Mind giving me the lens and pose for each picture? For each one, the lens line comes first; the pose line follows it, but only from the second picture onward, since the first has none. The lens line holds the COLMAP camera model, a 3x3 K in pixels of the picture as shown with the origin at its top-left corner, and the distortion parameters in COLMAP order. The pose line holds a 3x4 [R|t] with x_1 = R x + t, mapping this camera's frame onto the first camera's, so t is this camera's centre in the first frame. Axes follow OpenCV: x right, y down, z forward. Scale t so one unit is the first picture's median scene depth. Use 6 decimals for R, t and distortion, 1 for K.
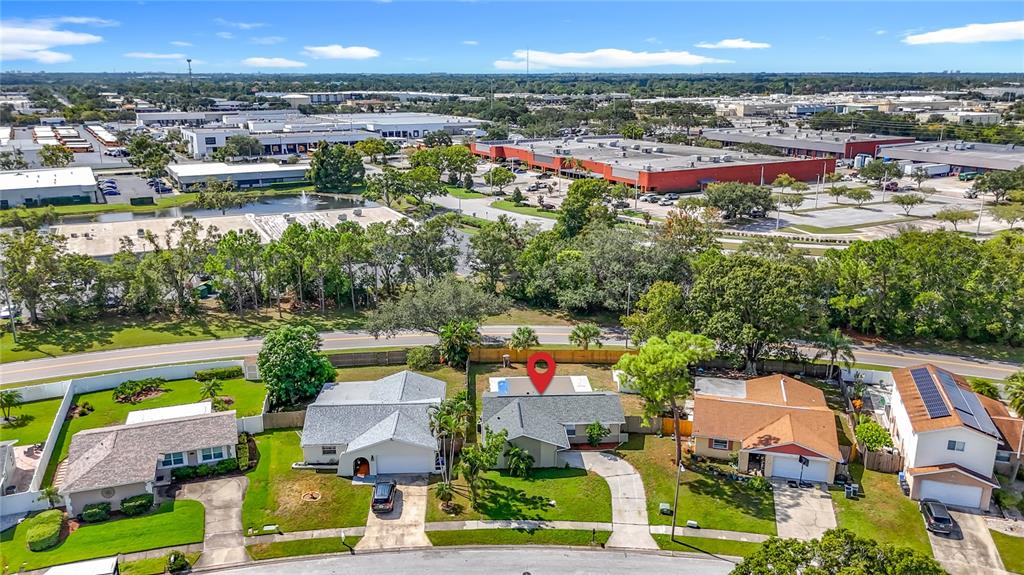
lens RADIAL K [[752.4, 0, 512.0], [0, 752.4, 287.5], [0, 0, 1]] dist [0.027571, -0.002507]
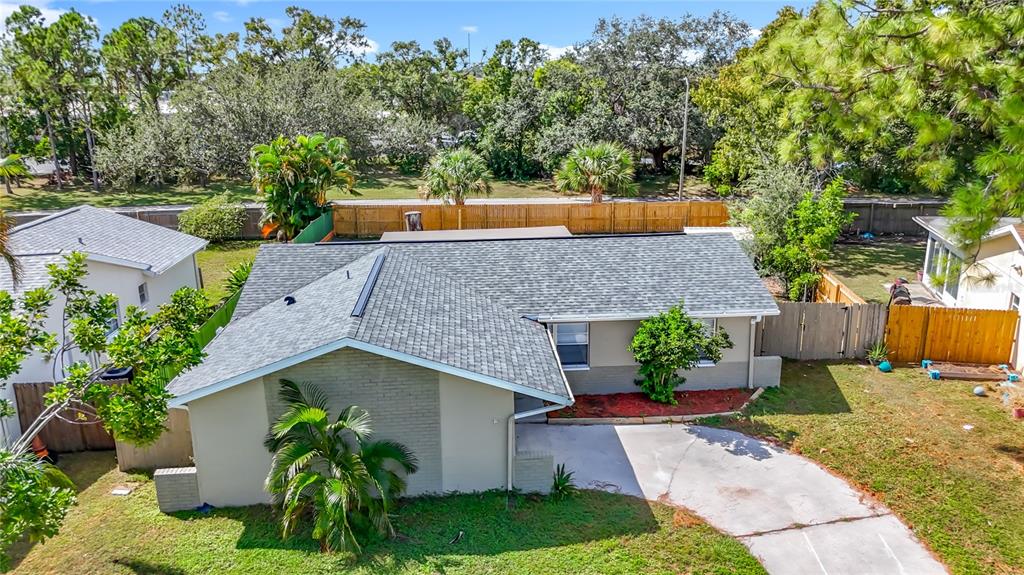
lens RADIAL K [[752.4, 0, 512.0], [0, 752.4, 287.5], [0, 0, 1]] dist [0.027571, -0.002507]
pose [[0.999717, -0.013673, 0.019481, 0.053731], [0.013396, 0.999808, 0.014321, 0.171300], [-0.019673, -0.014056, 0.999708, 0.761829]]
